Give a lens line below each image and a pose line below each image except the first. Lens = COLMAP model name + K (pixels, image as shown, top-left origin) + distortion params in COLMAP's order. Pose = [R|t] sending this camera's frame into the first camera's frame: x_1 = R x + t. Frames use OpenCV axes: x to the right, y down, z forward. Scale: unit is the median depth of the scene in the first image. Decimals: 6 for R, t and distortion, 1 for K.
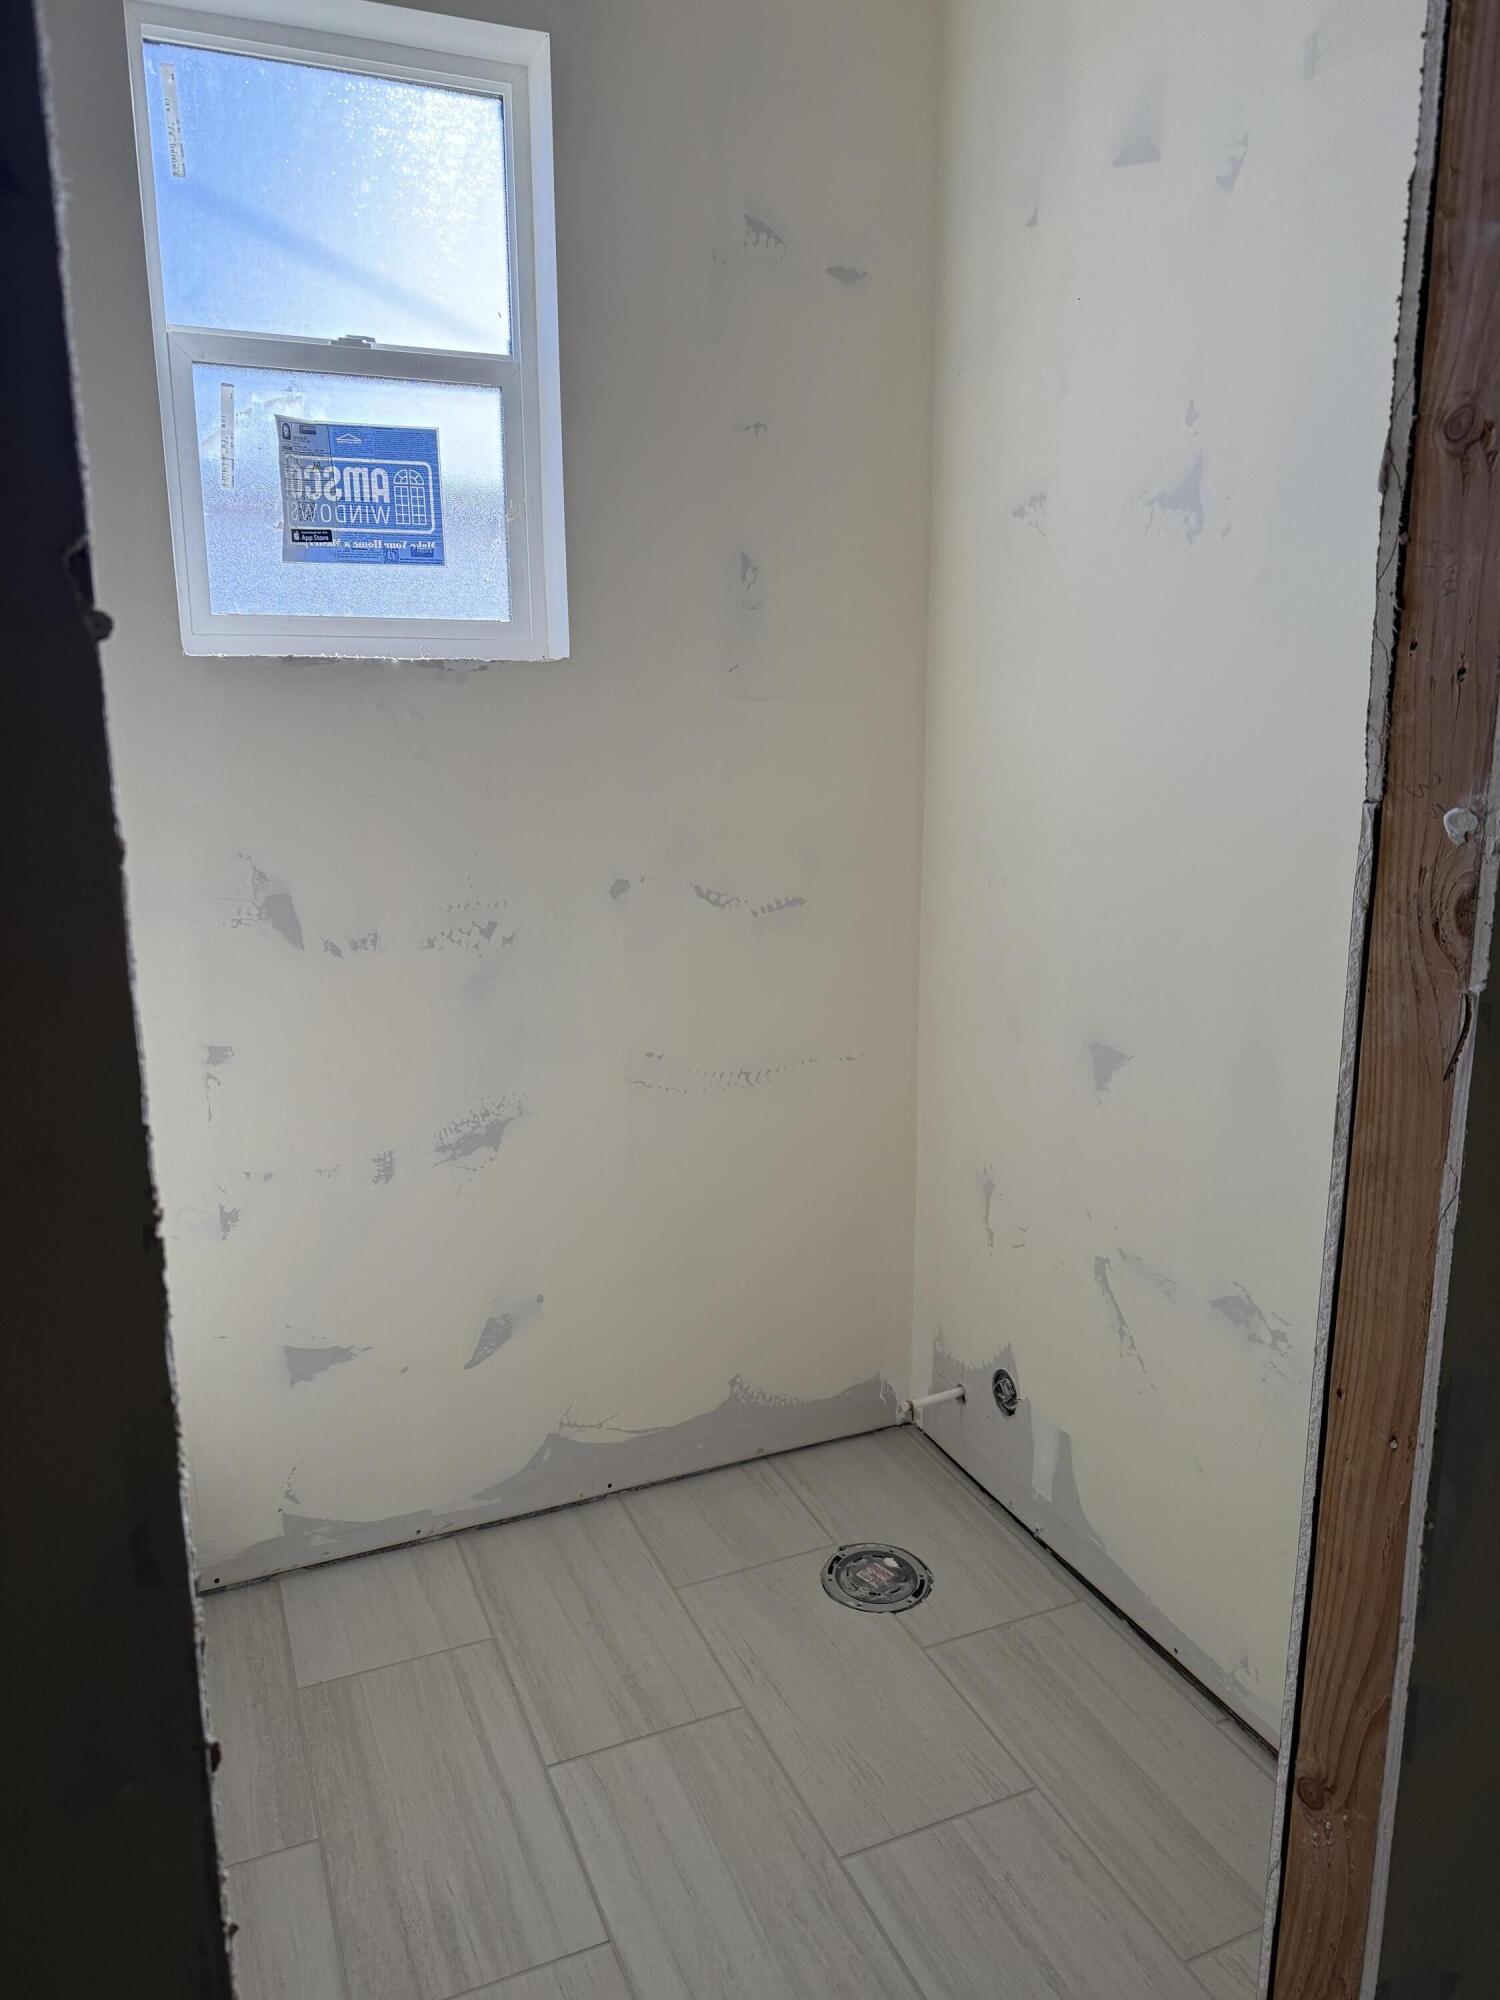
lens RADIAL K [[1393.3, 0, 766.7], [0, 1393.3, 966.1], [0, 0, 1]] dist [0.047517, -0.054820]
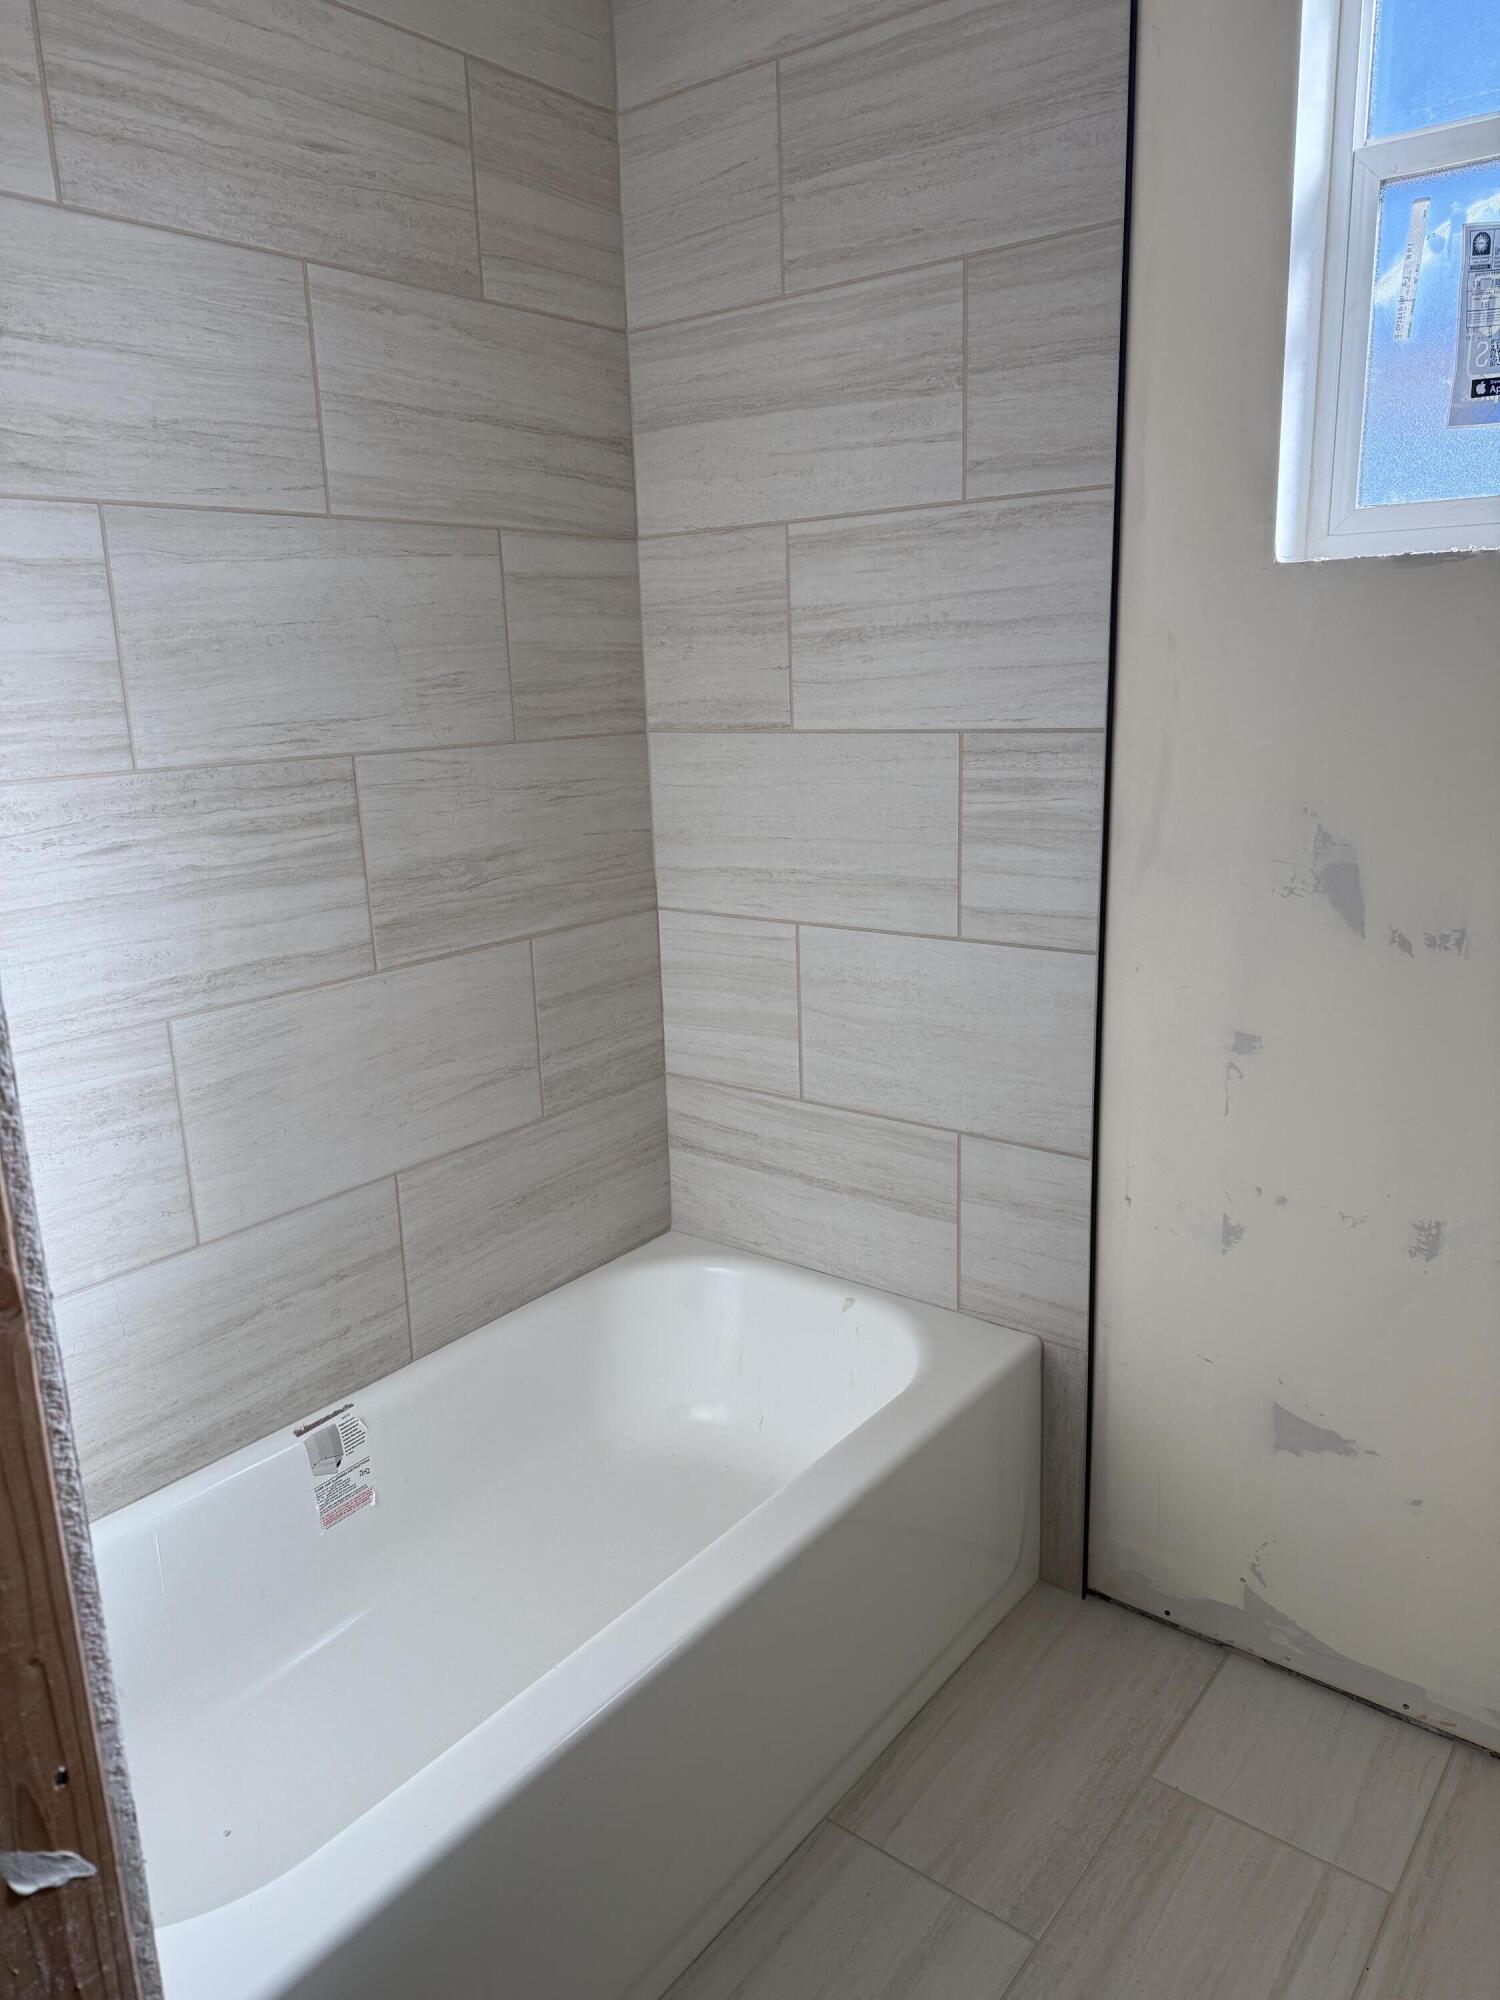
lens RADIAL K [[1393.3, 0, 746.2], [0, 1393.3, 1003.1], [0, 0, 1]] dist [0.047517, -0.054820]
pose [[0.469681, 0.198114, -0.860320, 0.187247], [-0.144508, 0.978605, 0.146460, -0.040240], [0.870929, 0.055534, 0.488261, 0.313149]]
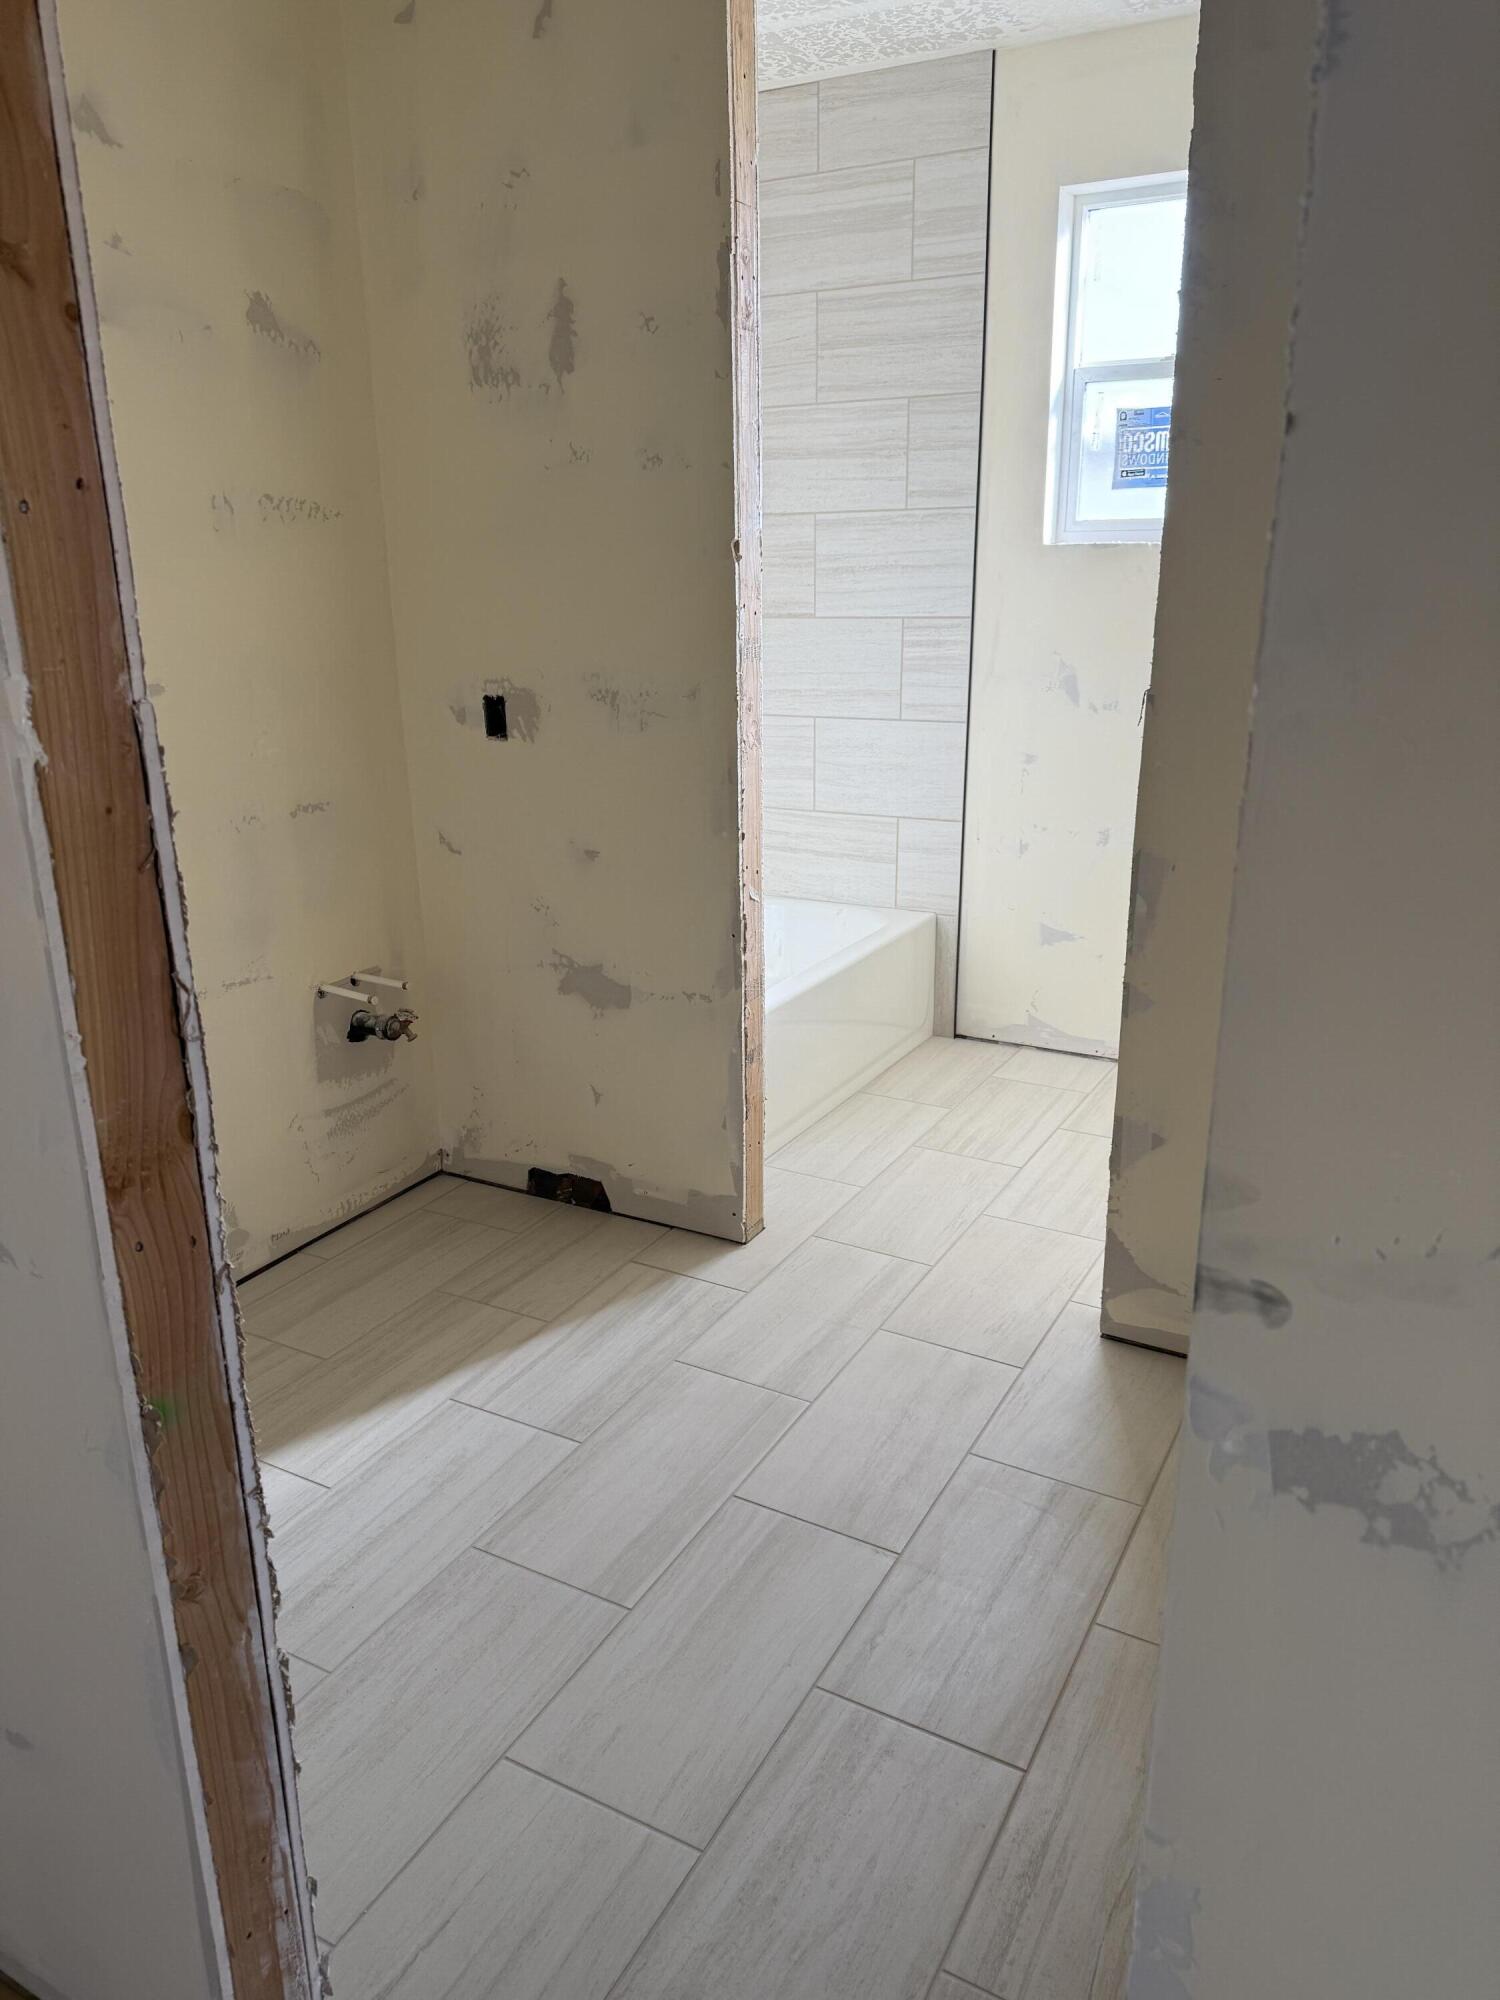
lens RADIAL K [[1393.3, 0, 752.3], [0, 1393.3, 1009.4], [0, 0, 1]] dist [0.047517, -0.054820]
pose [[0.593596, 0.232552, -0.770431, 0.922122], [-0.154257, 0.972466, 0.174684, 0.119120], [0.789841, 0.015153, 0.613124, -0.466963]]
